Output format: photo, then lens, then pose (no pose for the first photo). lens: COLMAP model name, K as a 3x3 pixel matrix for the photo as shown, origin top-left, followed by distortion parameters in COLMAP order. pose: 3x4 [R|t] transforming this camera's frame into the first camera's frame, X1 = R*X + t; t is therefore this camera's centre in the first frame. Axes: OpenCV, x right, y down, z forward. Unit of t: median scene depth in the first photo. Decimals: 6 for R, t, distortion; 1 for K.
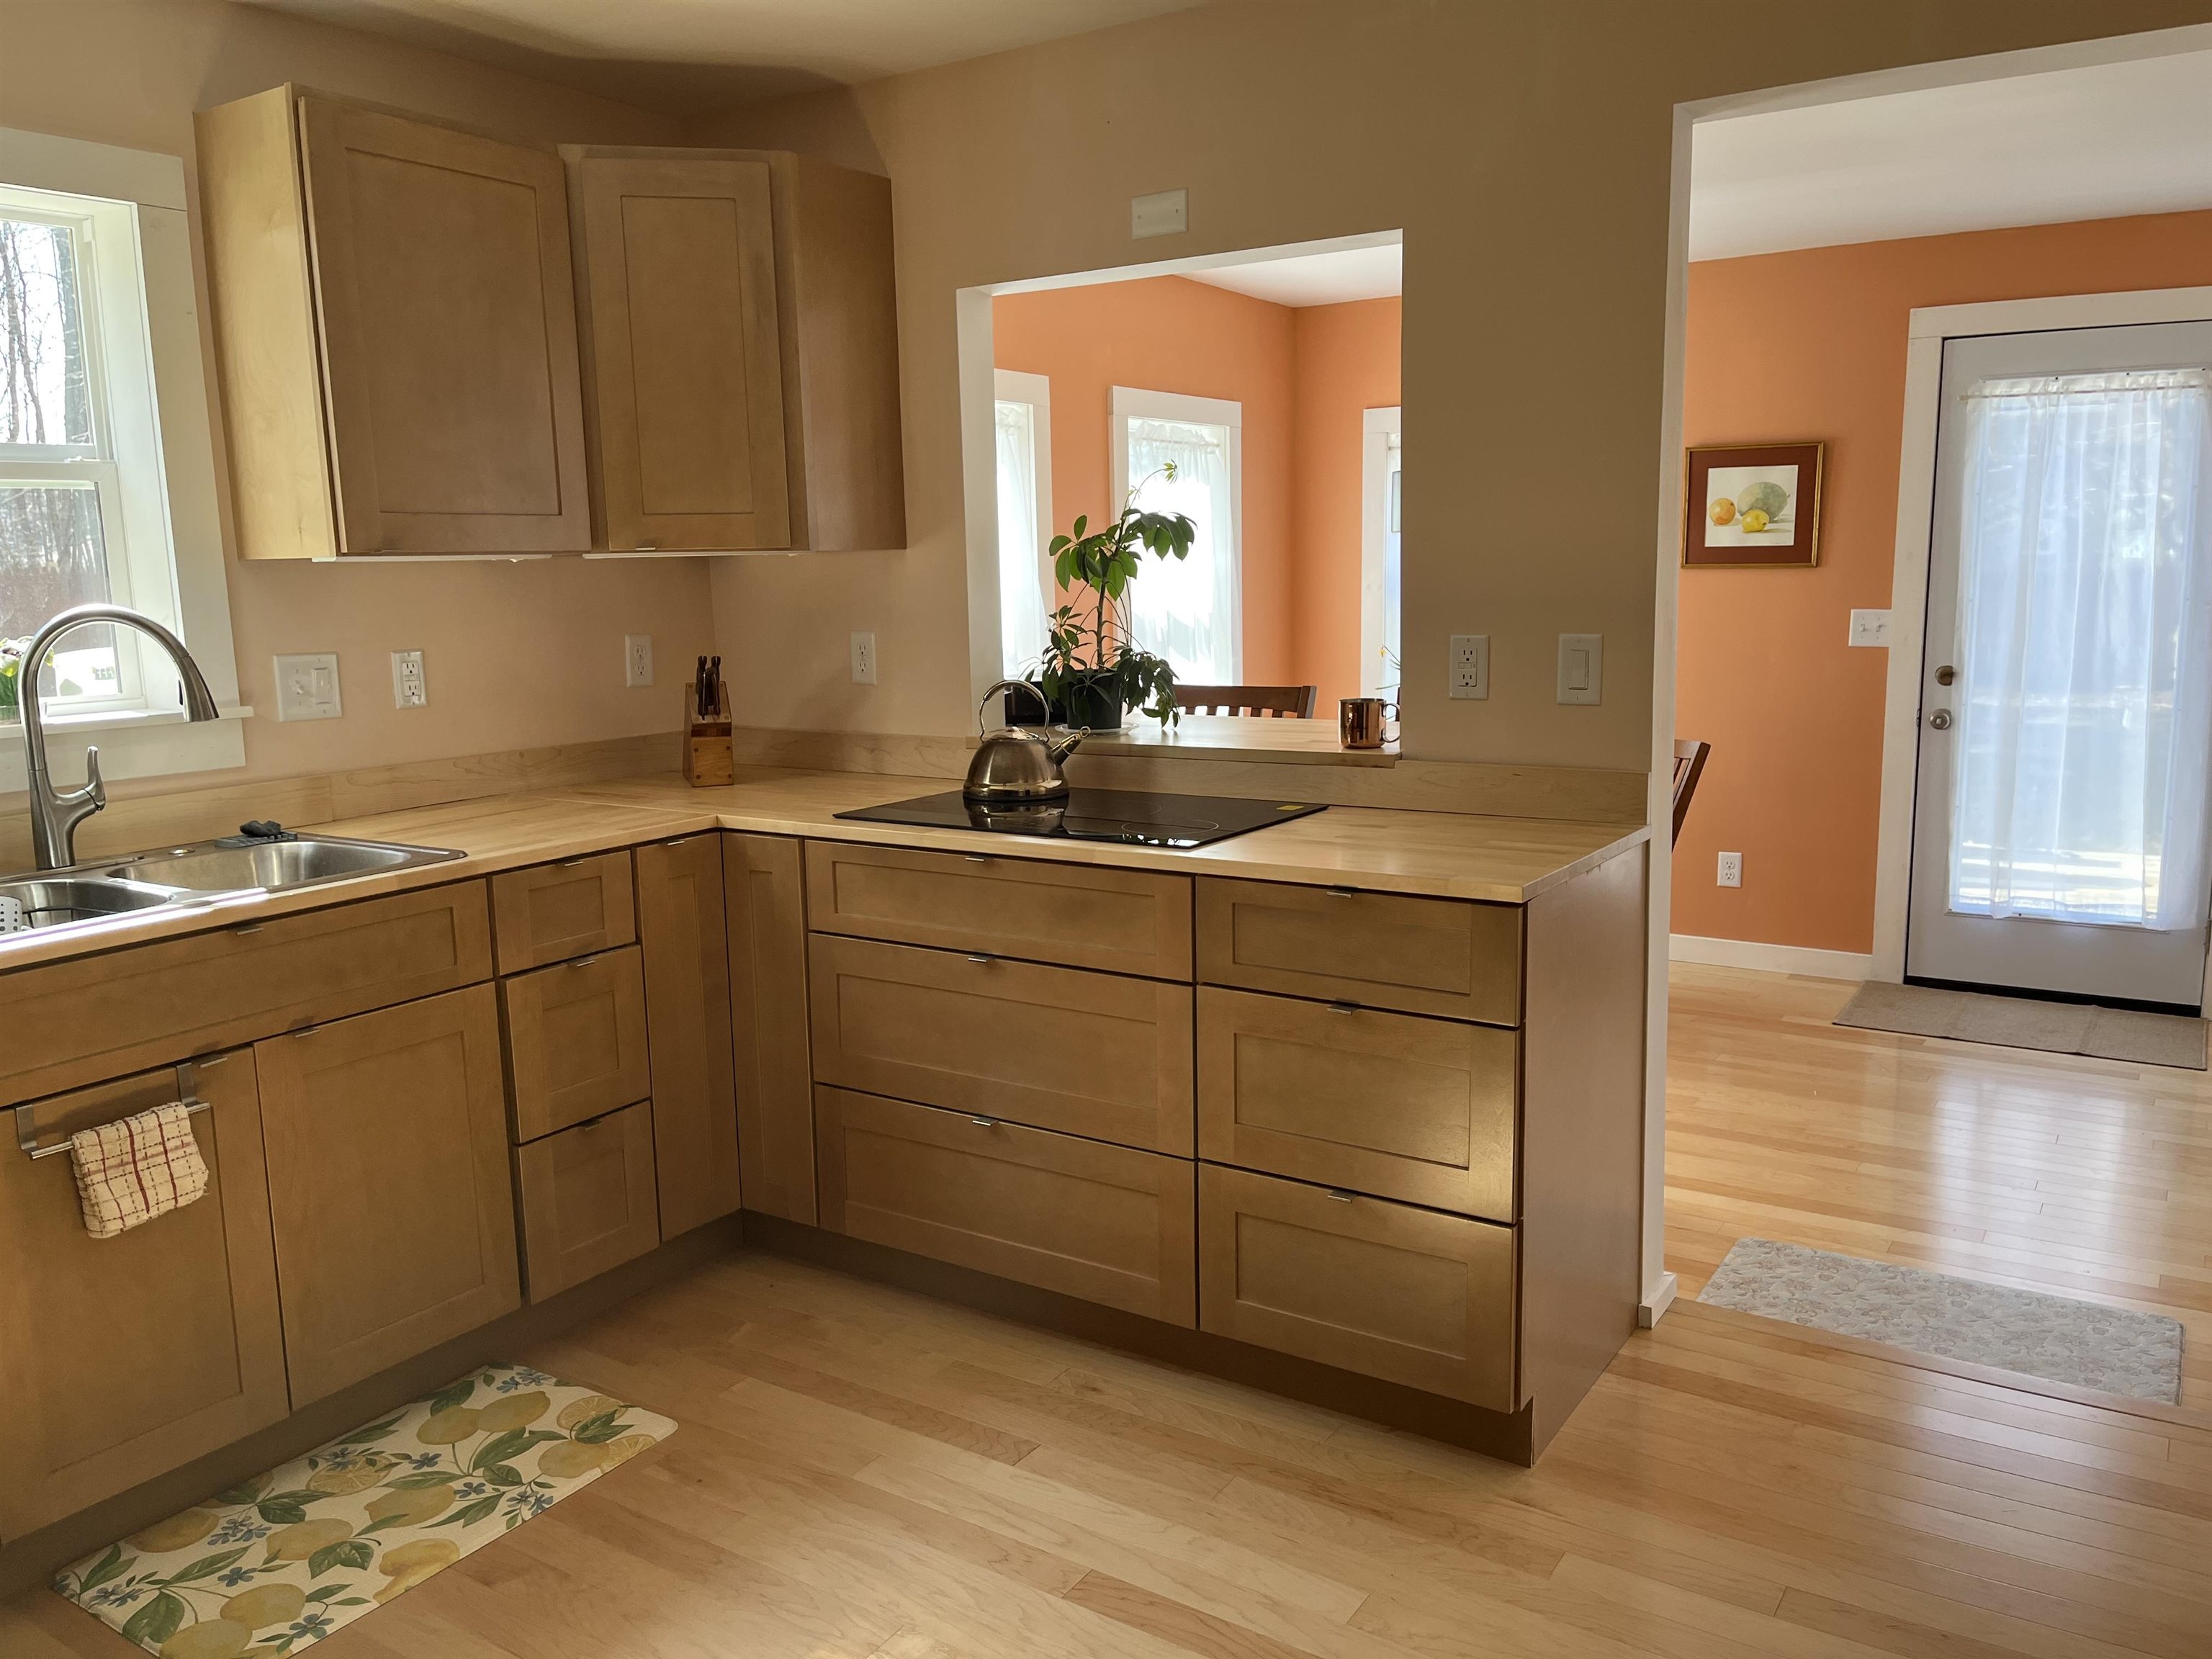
lens RADIAL K [[1662.1, 0, 1111.2], [0, 1662.1, 838.0], [0, 0, 1]] dist [0.037910, -0.080061]
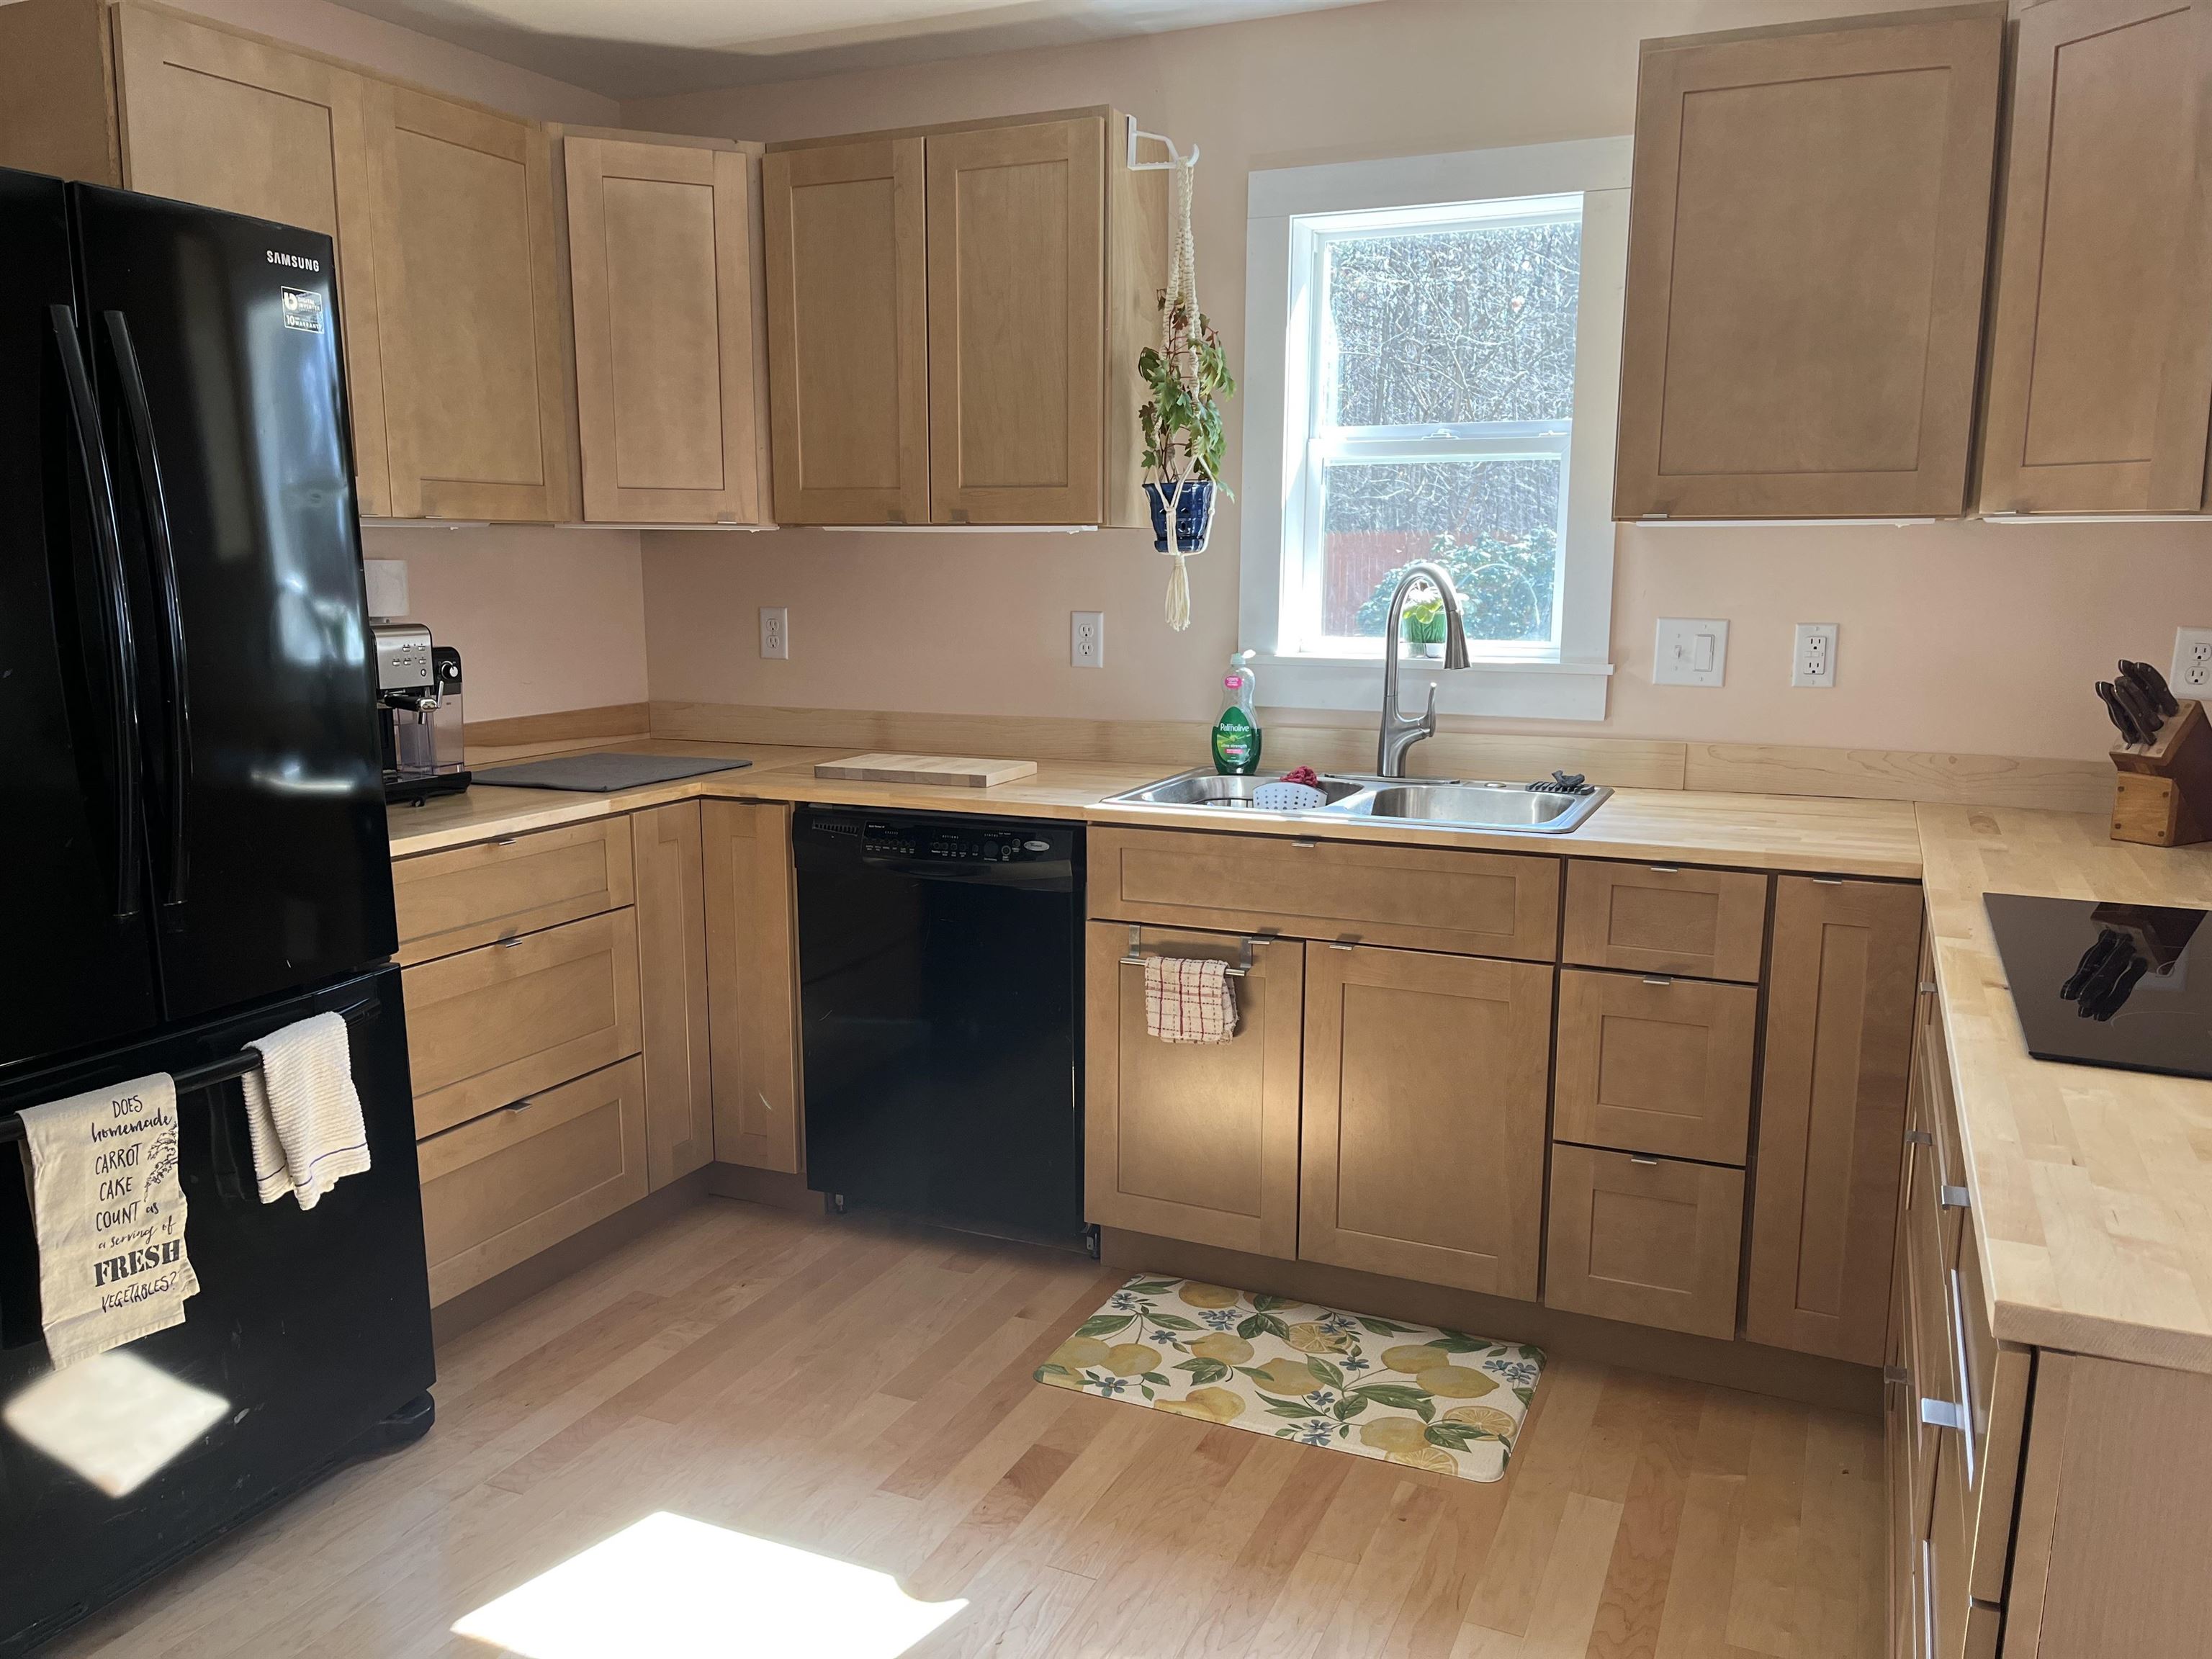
lens RADIAL K [[1678.7, 0, 1109.8], [0, 1678.7, 841.9], [0, 0, 1]] dist [0.062795, 0.000305]
pose [[0.155366, 0.194938, -0.968432, 0.640624], [-0.167915, 0.971282, 0.168572, -0.129222], [0.973481, 0.136424, 0.183637, 0.687118]]
